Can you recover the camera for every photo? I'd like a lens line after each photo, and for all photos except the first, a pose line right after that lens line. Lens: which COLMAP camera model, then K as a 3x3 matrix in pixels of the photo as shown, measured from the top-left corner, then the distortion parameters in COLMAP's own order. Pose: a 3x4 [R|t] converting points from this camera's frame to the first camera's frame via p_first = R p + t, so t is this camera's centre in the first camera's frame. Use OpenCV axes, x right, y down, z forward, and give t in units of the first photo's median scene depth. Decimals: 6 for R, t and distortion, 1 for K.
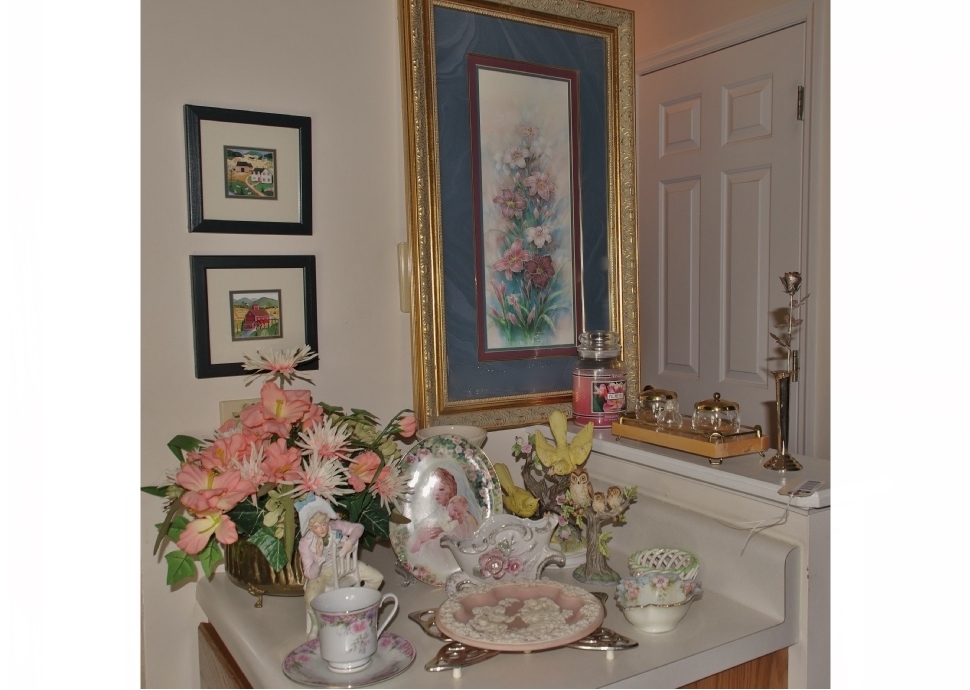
lens RADIAL K [[849.1, 0, 538.7], [0, 849.1, 351.8], [0, 0, 1]] dist [0.047771, -0.007863]
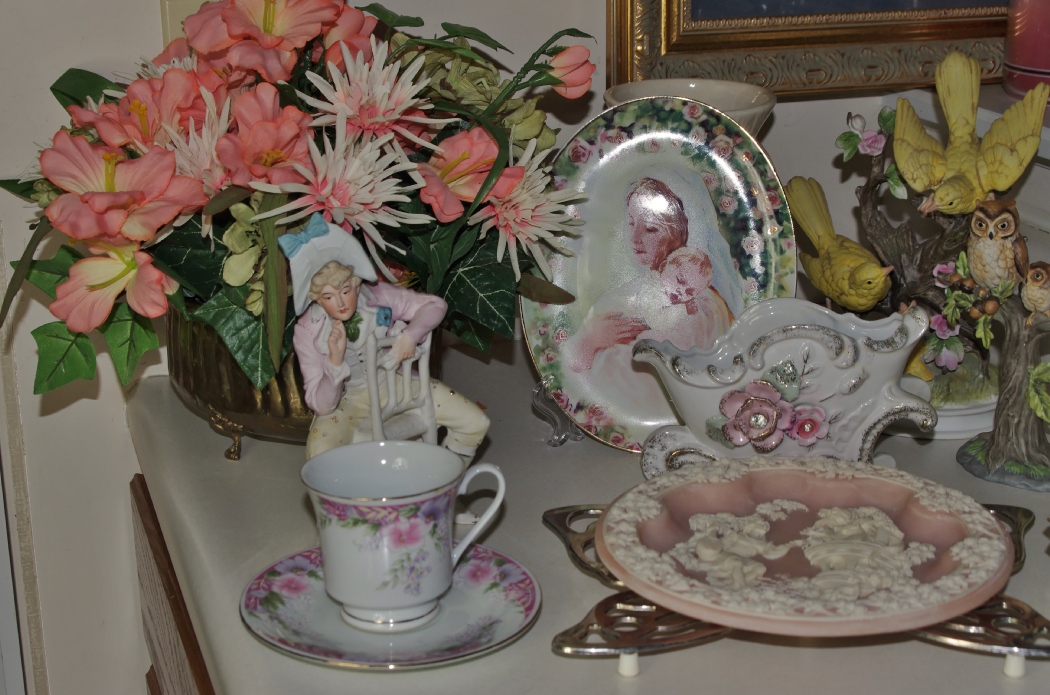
lens RADIAL K [[1743.3, 0, 526.4], [0, 1743.3, 374.3], [0, 0, 1]] dist [-0.008370, 0.000000]
pose [[0.968088, 0.084205, -0.236042, 0.037022], [-0.025701, 0.970255, 0.240719, 0.029271], [0.249291, -0.226970, 0.941456, 0.182495]]
